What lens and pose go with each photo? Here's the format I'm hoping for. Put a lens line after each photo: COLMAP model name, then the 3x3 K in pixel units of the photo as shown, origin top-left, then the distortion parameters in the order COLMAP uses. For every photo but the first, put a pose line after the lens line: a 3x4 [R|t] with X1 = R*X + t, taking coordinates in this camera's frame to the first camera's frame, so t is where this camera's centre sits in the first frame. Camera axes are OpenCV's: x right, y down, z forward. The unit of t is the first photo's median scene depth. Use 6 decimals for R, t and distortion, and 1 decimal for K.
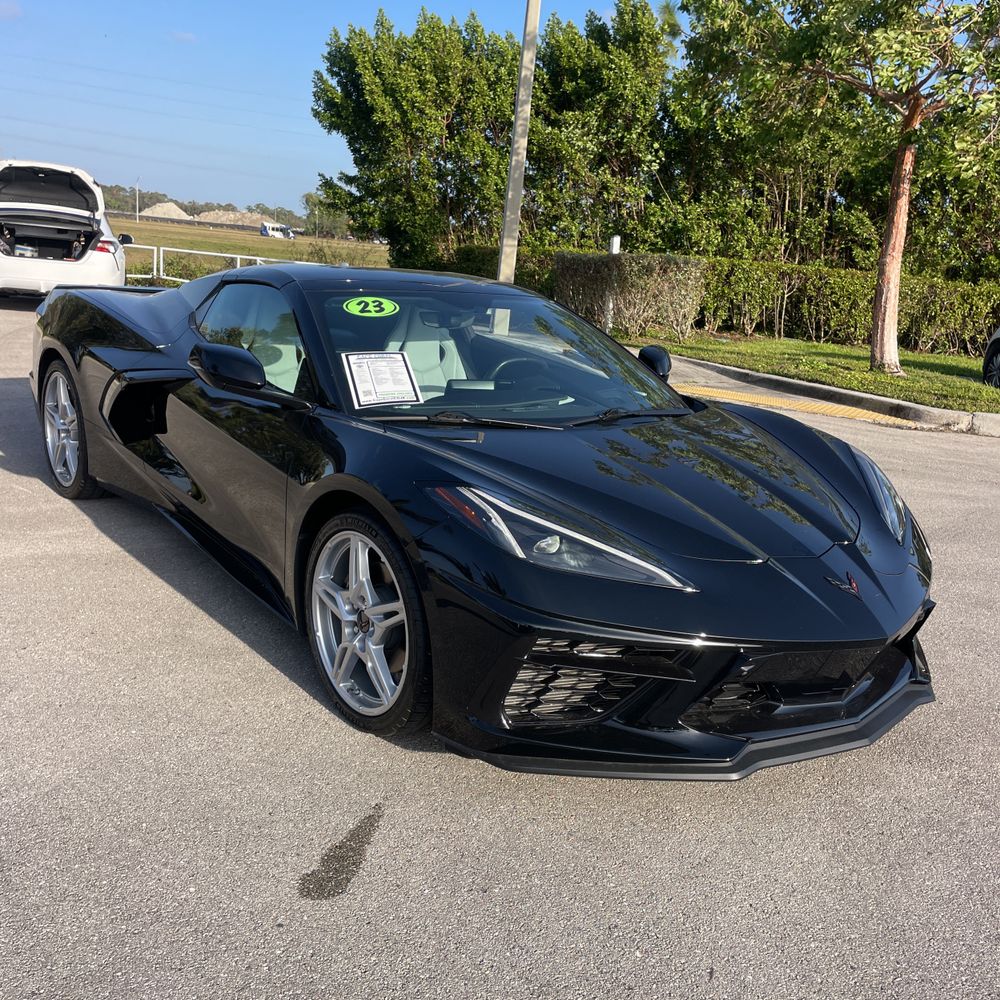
lens RADIAL K [[1046.6, 0, 500.0], [0, 1046.6, 500.0], [0, 0, 1]] dist [0.086516, -0.156514]
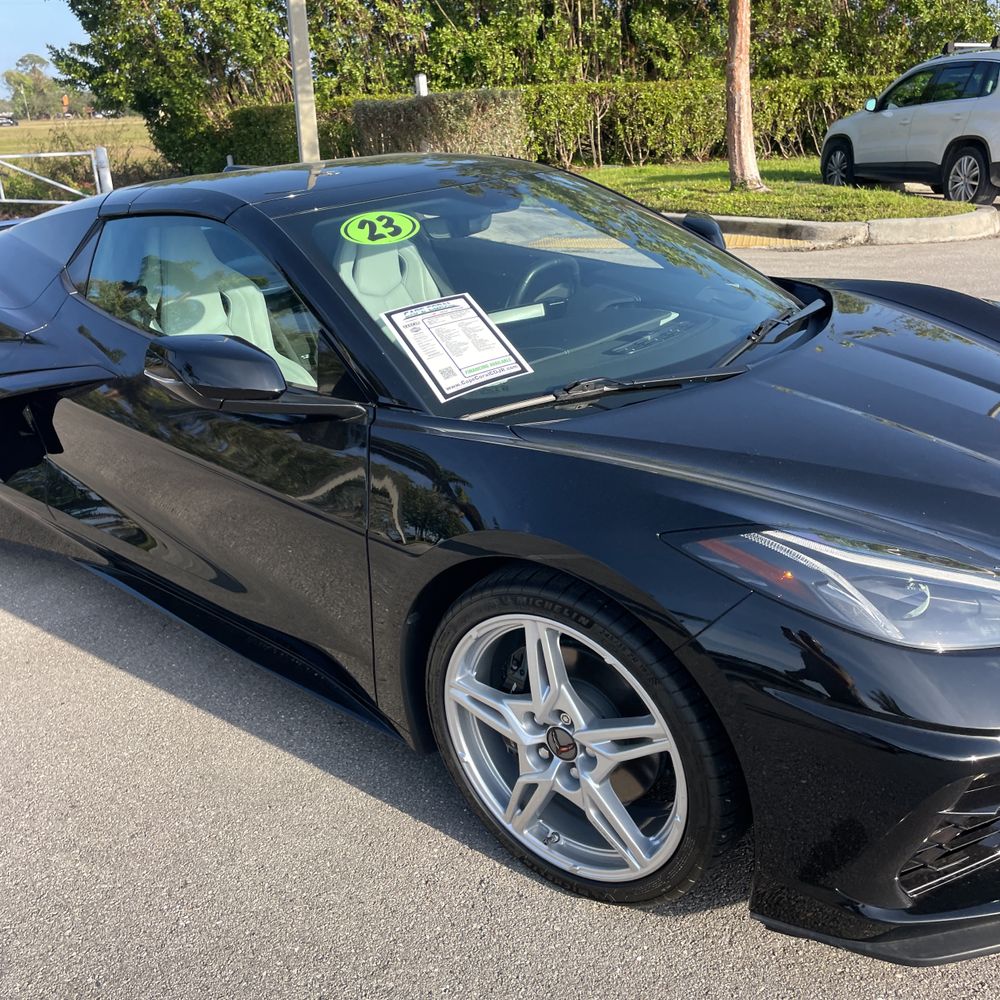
lens RADIAL K [[1046.6, 0, 500.0], [0, 1046.6, 500.0], [0, 0, 1]] dist [0.086516, -0.156514]
pose [[0.965209, -0.197349, 0.171536, -0.060984], [0.172087, 0.973359, 0.151518, -0.032478], [-0.196868, -0.116728, 0.973456, 0.099723]]
